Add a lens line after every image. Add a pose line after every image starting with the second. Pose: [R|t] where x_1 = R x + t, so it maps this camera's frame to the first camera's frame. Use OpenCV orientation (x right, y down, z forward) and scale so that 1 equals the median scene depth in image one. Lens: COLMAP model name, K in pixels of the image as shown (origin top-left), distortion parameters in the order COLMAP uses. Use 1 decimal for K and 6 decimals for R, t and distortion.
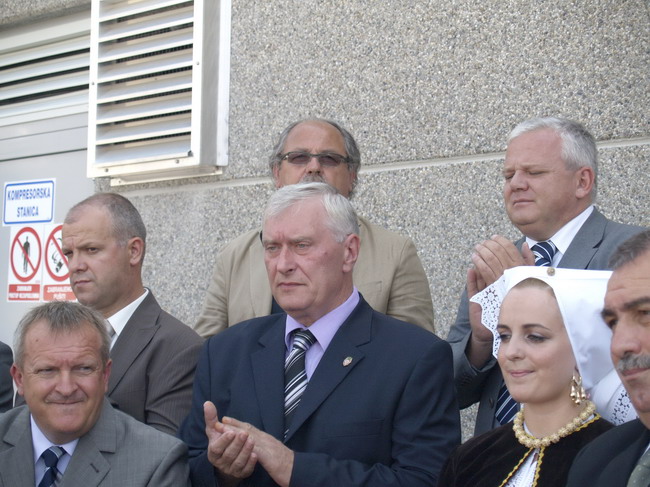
lens RADIAL K [[1643.0, 0, 343.5], [0, 1643.0, 242.4], [0, 0, 1]] dist [-0.100096, 0.589722]
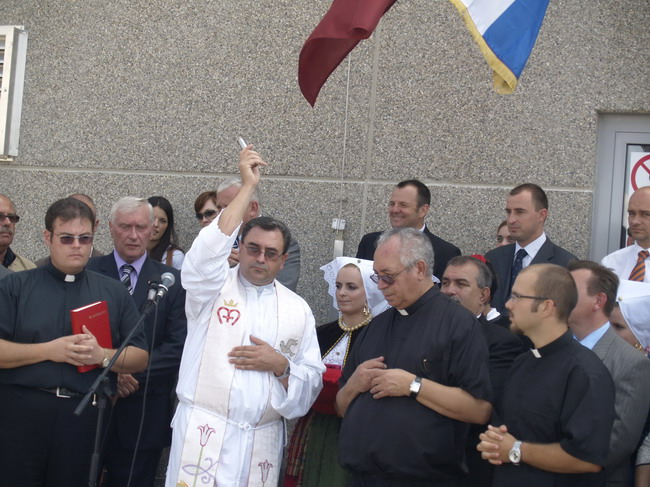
lens RADIAL K [[1643.0, 0, 343.5], [0, 1643.0, 242.4], [0, 0, 1]] dist [-0.100096, 0.589722]
pose [[0.911887, 0.069572, 0.404502, -0.458620], [-0.088628, 0.995656, 0.028551, -0.040558], [-0.400758, -0.061886, 0.914091, -0.639496]]
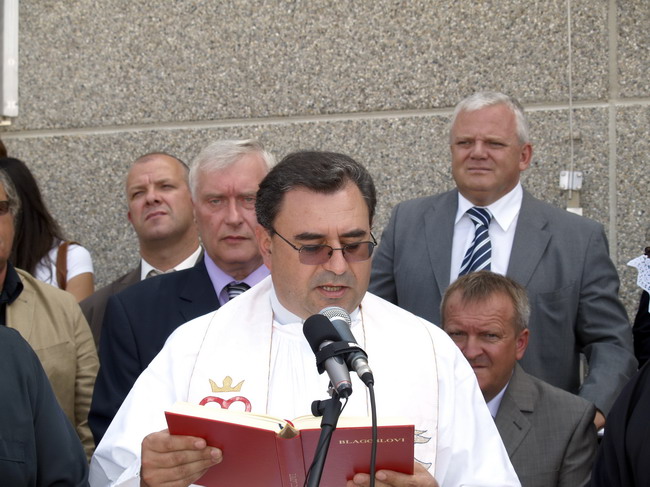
lens RADIAL K [[1643.0, 0, 343.5], [0, 1643.0, 242.4], [0, 0, 1]] dist [-0.100096, 0.589722]
pose [[0.926089, -0.007831, 0.377224, -0.285698], [-0.008010, 0.999151, 0.040406, -0.013592], [-0.377220, -0.040441, 0.925240, 0.014214]]
